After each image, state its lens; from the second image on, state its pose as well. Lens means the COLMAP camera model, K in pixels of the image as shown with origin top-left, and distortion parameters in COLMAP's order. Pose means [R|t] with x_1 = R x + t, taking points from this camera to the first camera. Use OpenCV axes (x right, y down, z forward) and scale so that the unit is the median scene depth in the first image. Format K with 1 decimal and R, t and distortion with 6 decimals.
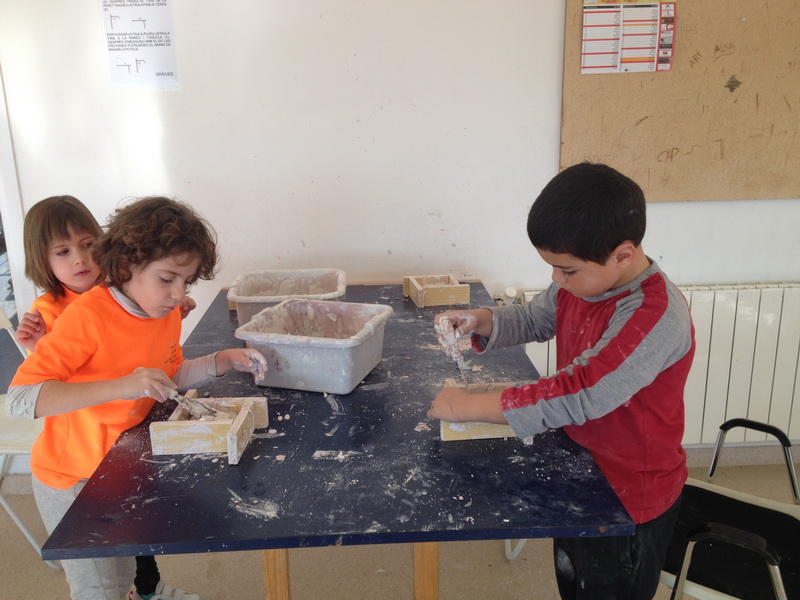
lens RADIAL K [[802.0, 0, 400.5], [0, 802.0, 301.2], [0, 0, 1]] dist [0.016612, 0.000000]
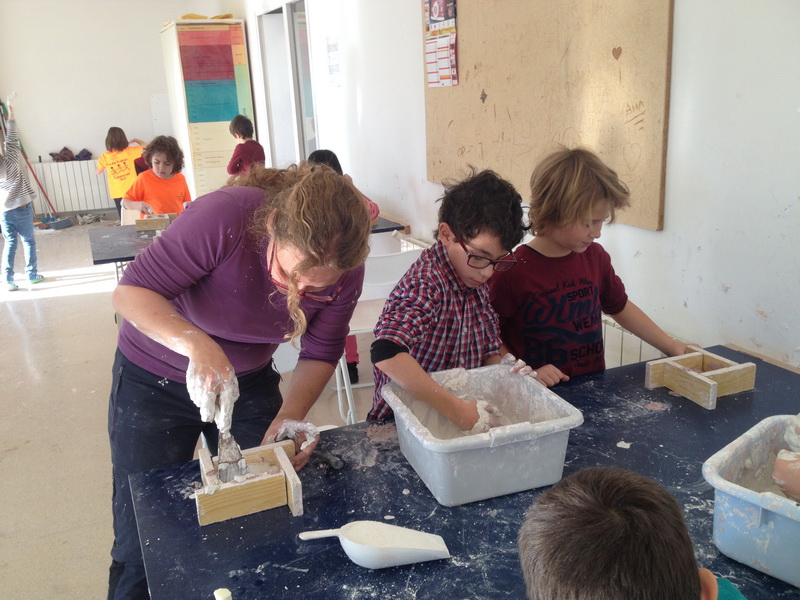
lens RADIAL K [[802.0, 0, 397.5], [0, 802.0, 303.1], [0, 0, 1]] dist [0.016612, 0.000000]
pose [[0.320031, 0.247382, -0.914539, 1.542614], [-0.194077, 0.961955, 0.192293, -0.182156], [0.927316, 0.115952, 0.355866, 0.504728]]
